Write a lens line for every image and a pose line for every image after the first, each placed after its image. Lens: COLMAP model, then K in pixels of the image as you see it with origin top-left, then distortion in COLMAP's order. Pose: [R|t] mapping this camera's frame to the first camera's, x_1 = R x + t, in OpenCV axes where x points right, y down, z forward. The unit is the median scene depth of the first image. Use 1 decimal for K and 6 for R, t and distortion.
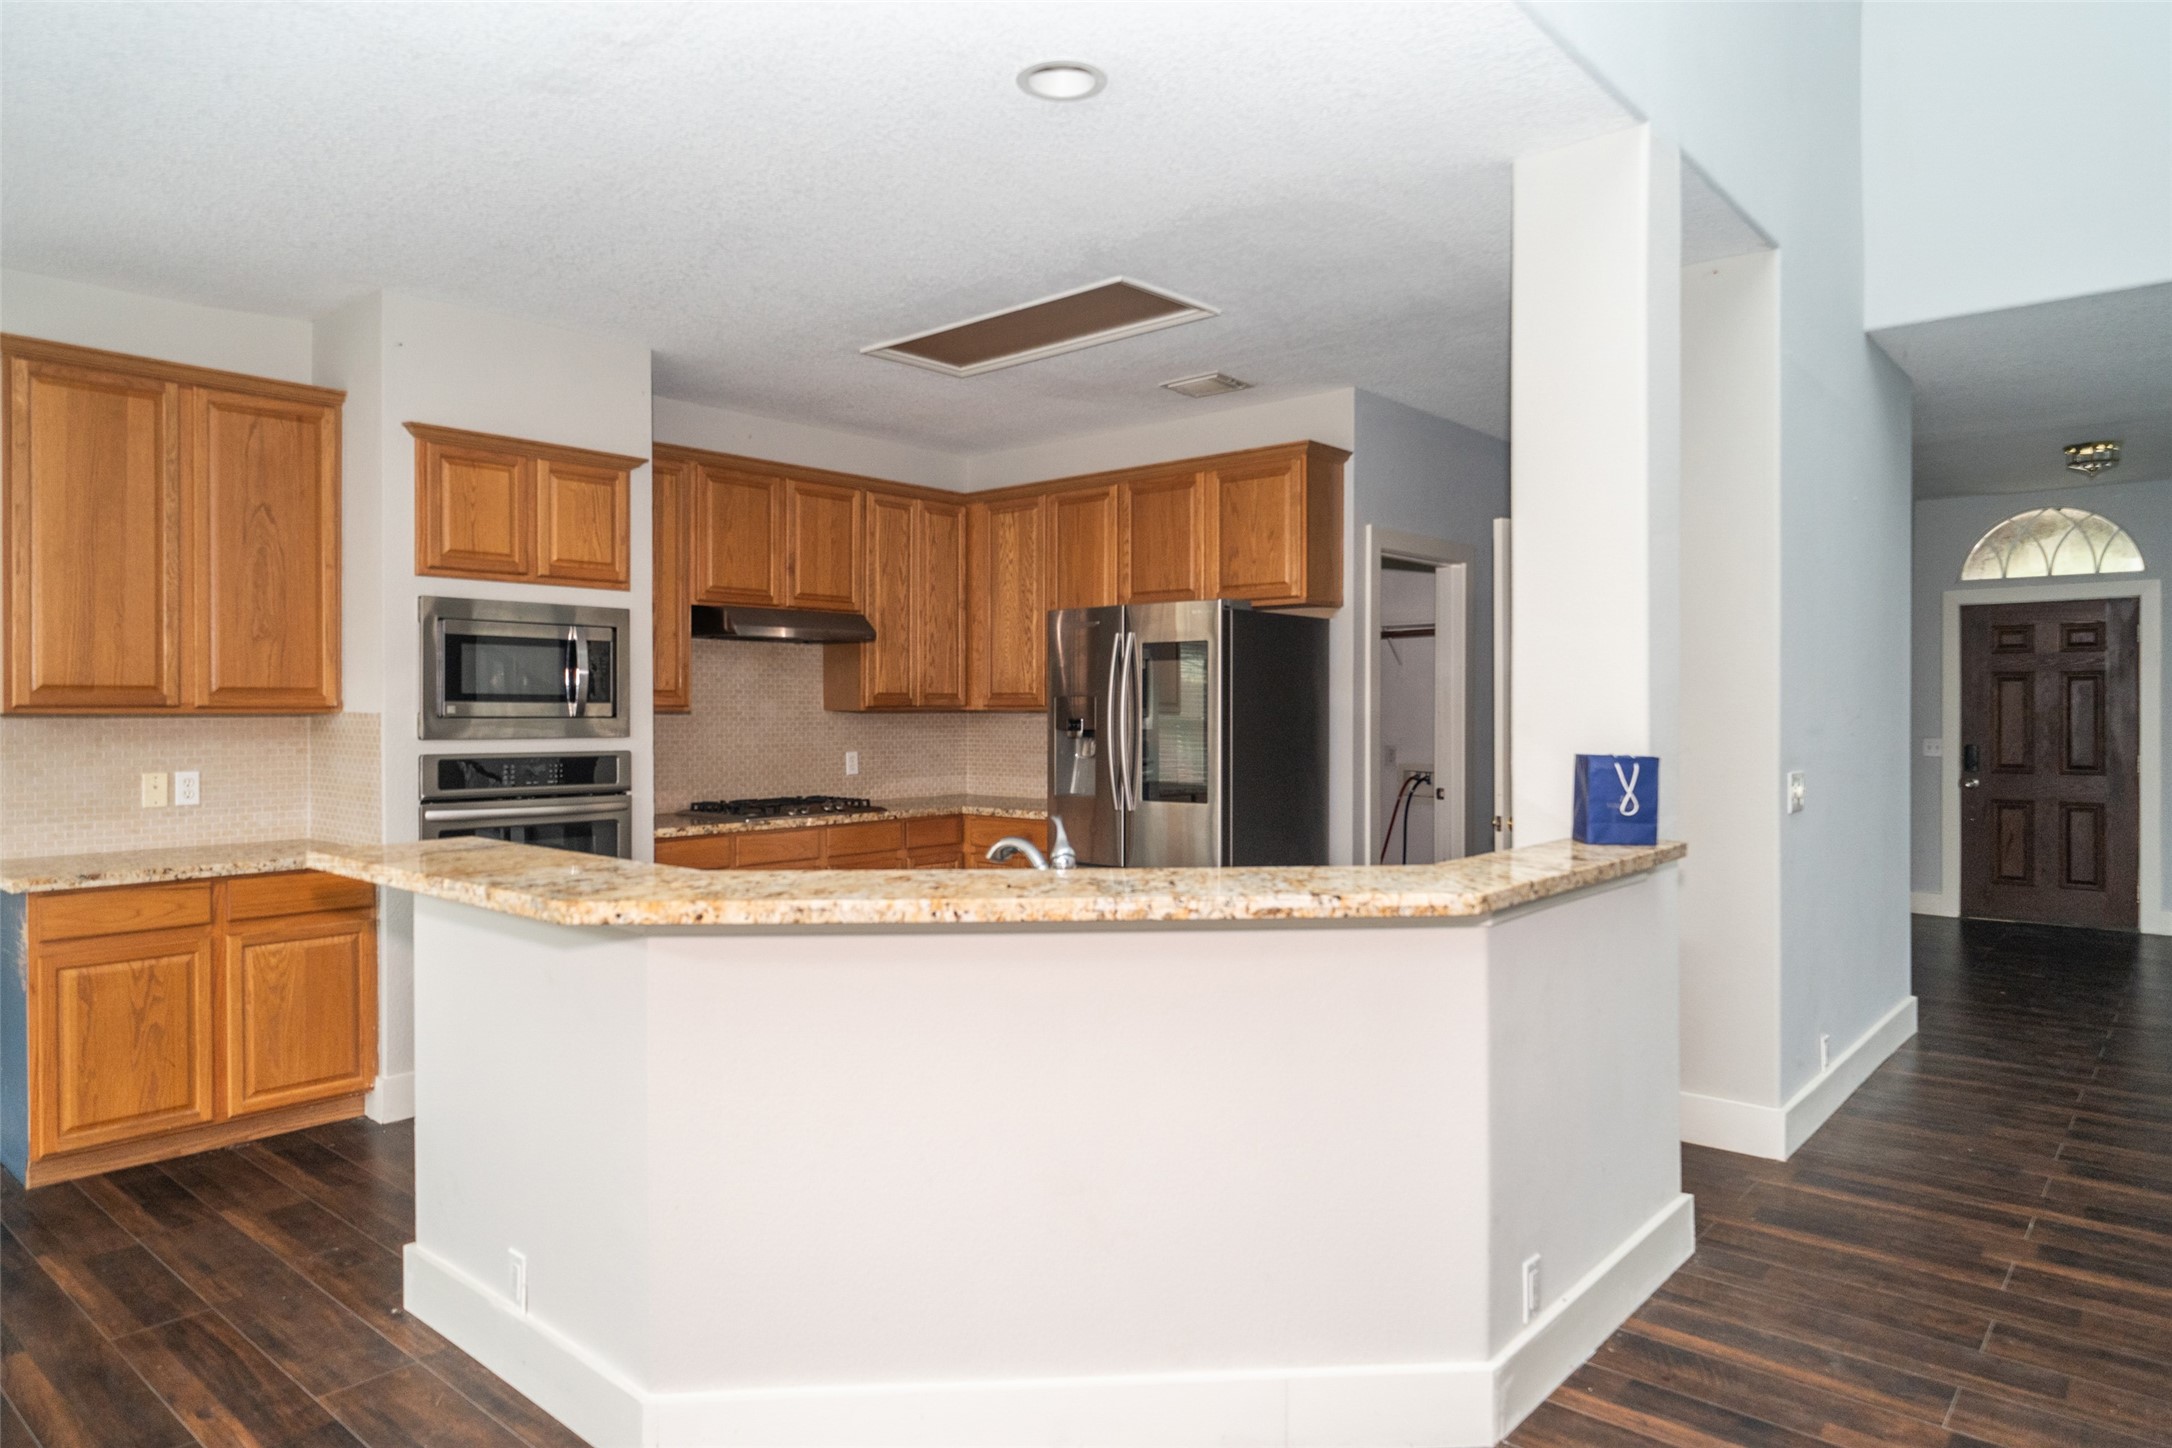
lens RADIAL K [[1326.1, 0, 1088.4], [0, 1326.1, 713.3], [0, 0, 1]] dist [0.002410, -0.000329]
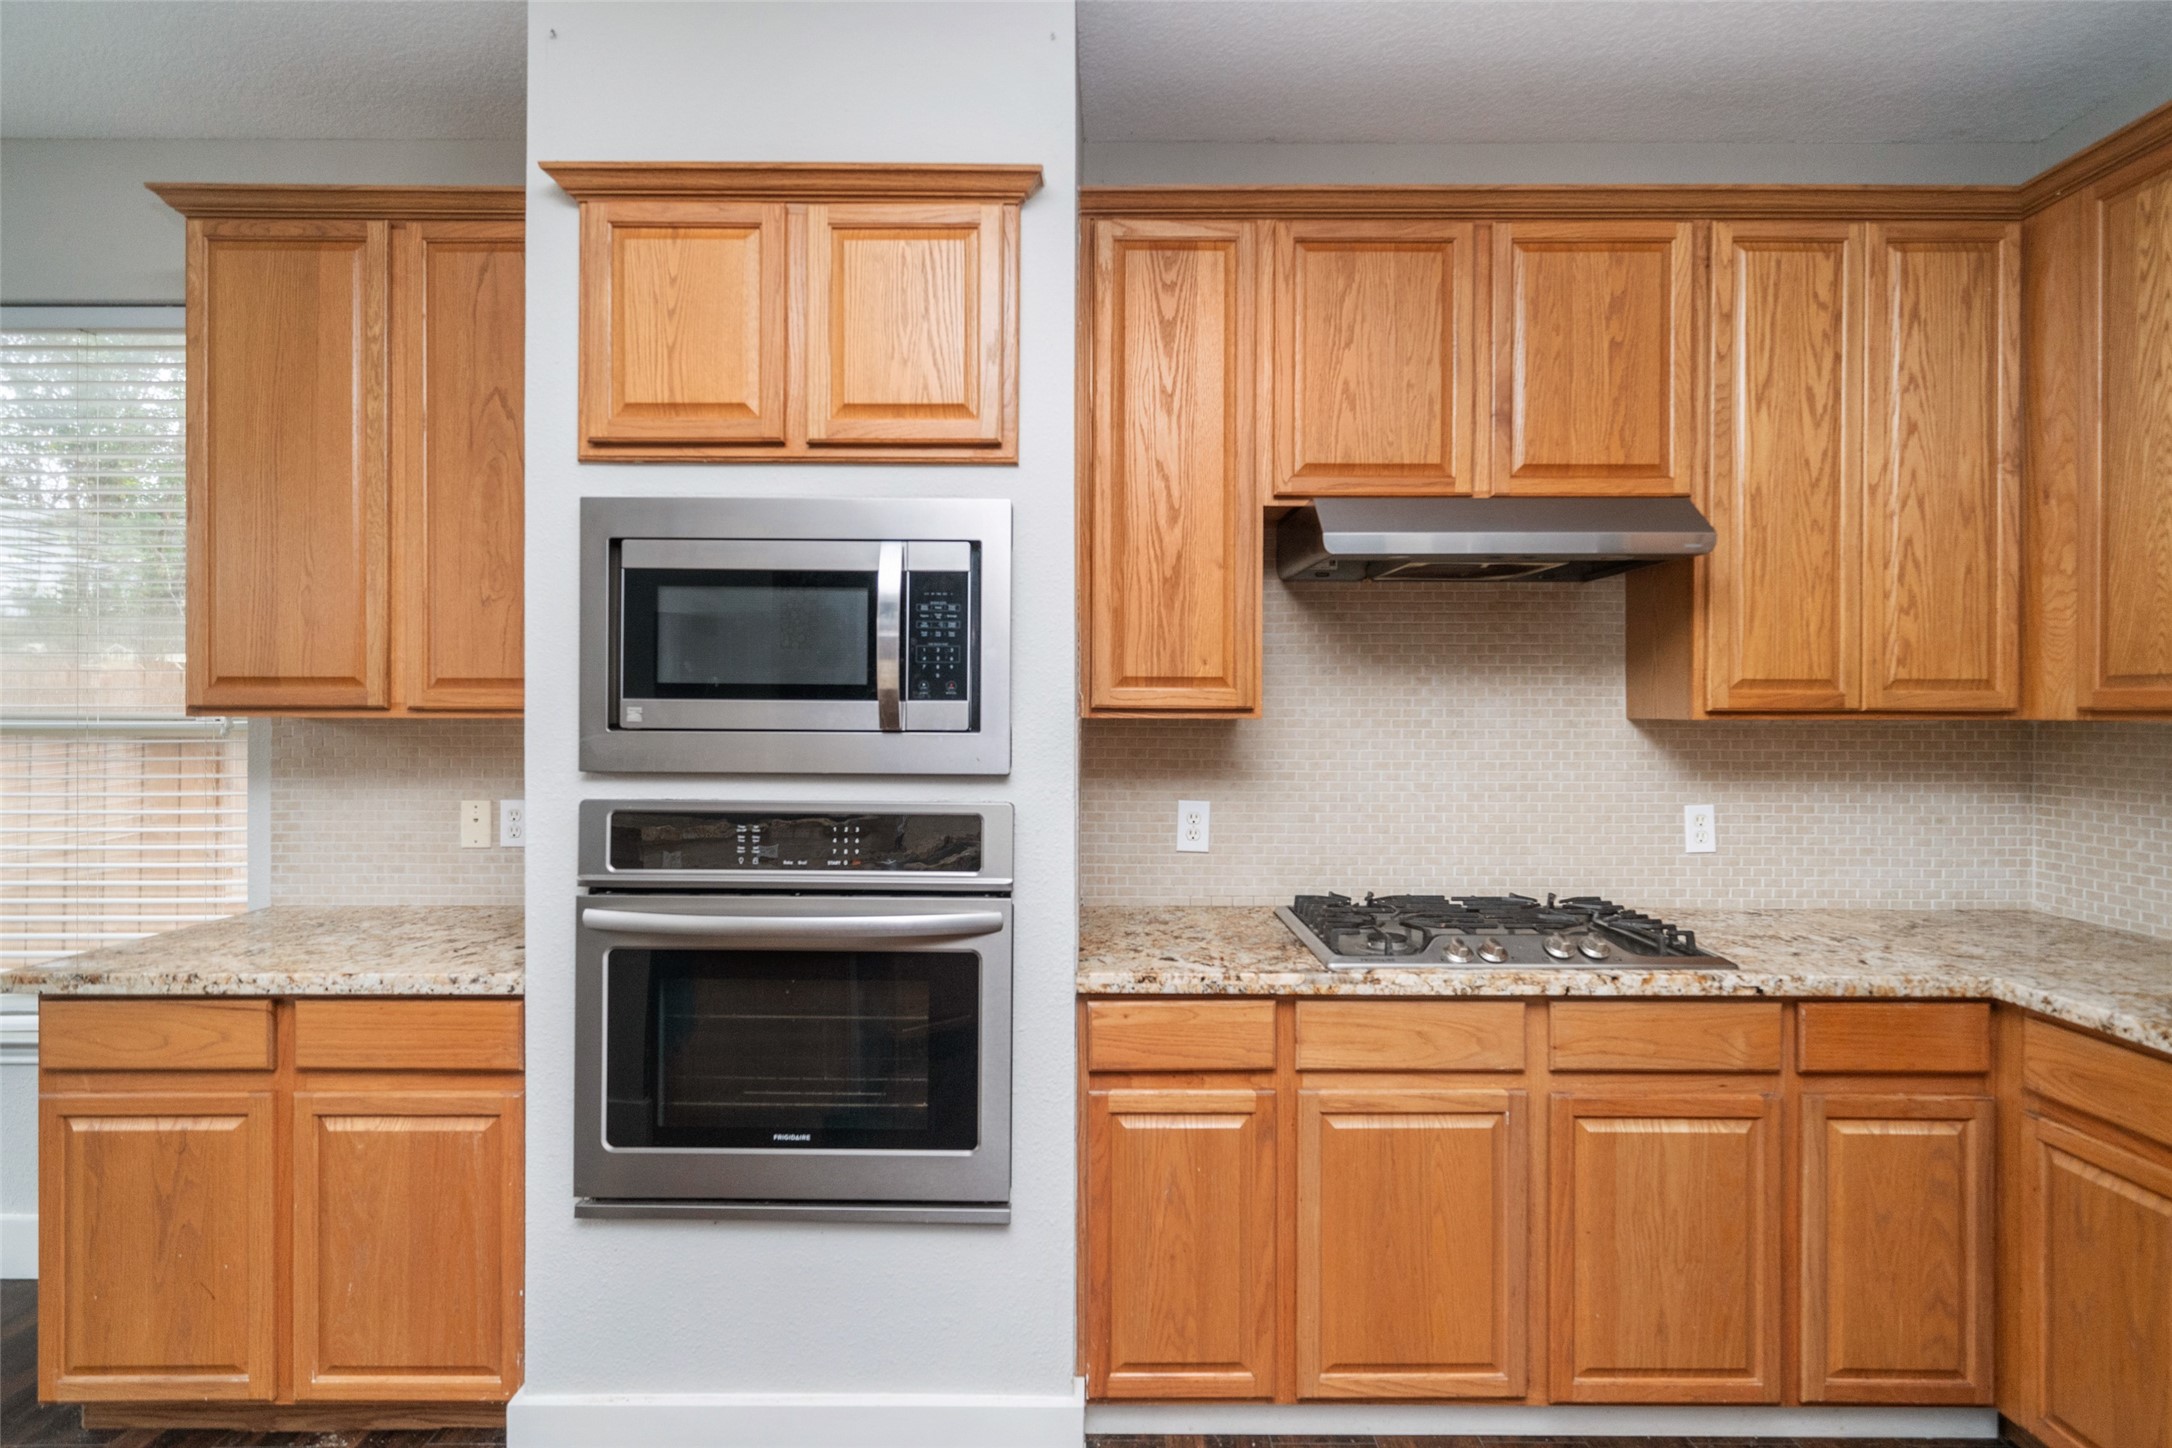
lens RADIAL K [[1036.5, 0, 1088.4], [0, 1036.5, 716.4], [0, 0, 1]] dist [0.003349, 0.000246]
pose [[0.656754, 0.004891, -0.754089, -0.059552], [-0.005289, 0.999984, 0.001880, -0.003573], [0.754086, 0.002753, 0.656770, 0.877915]]
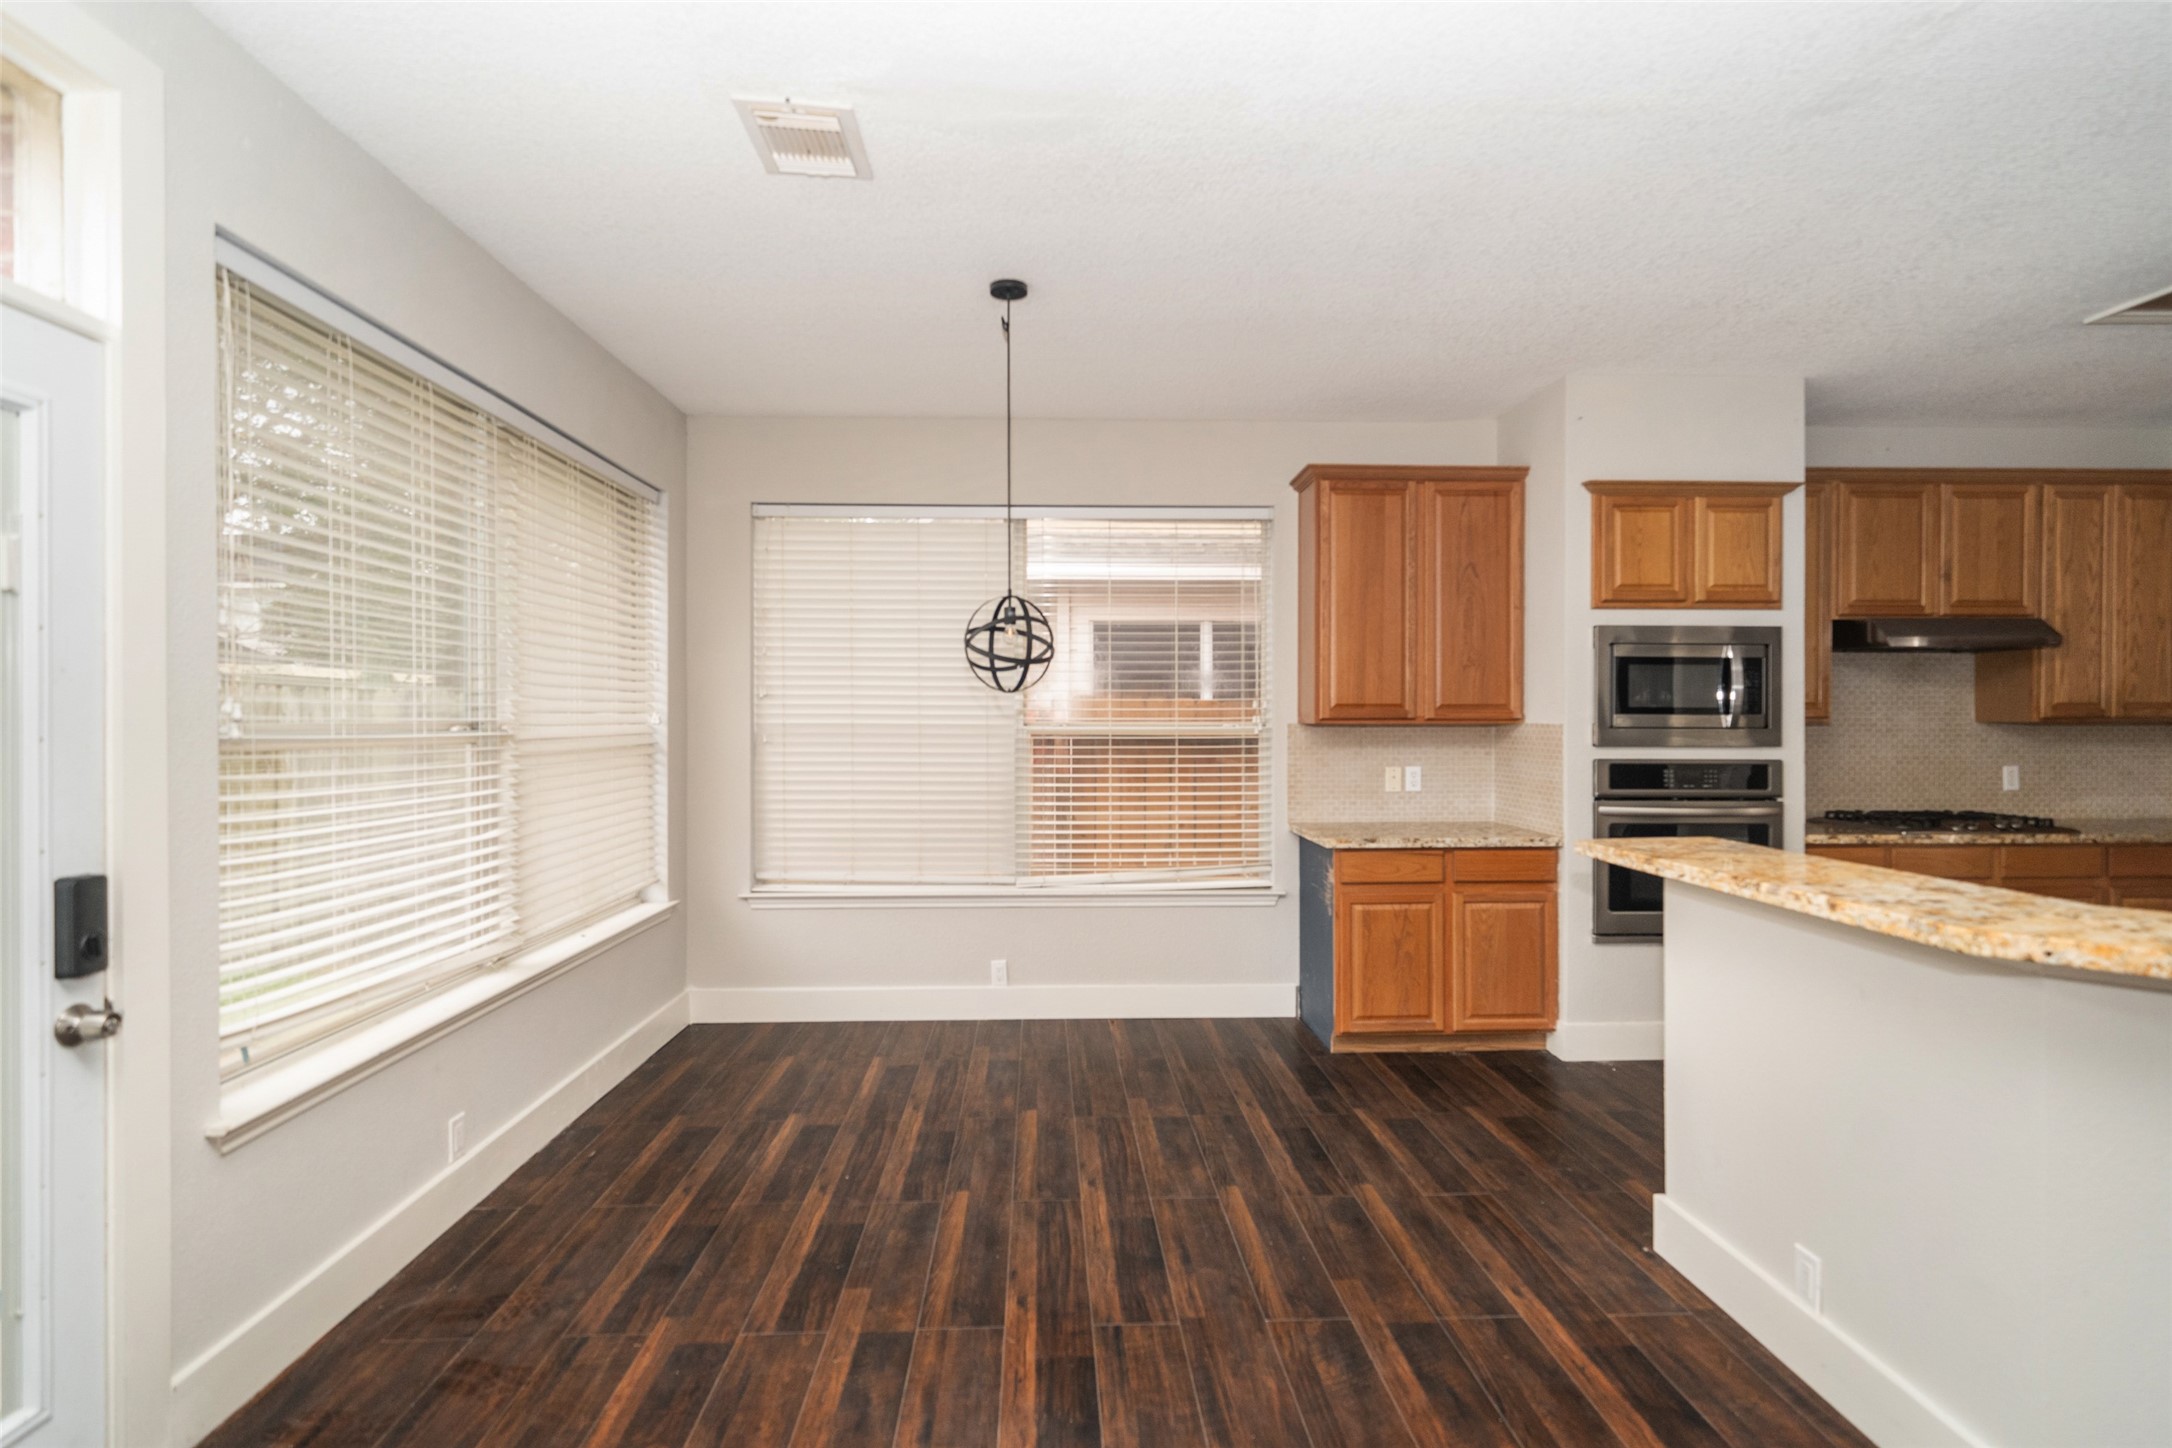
lens RADIAL K [[1030.6, 0, 1079.8], [0, 1030.6, 727.7], [0, 0, 1]] dist [0.000727, 0.000155]
pose [[0.681694, 0.004398, -0.731624, -0.140531], [-0.001979, 0.999989, 0.004167, 0.000236], [0.731634, -0.001393, 0.681696, 0.028994]]
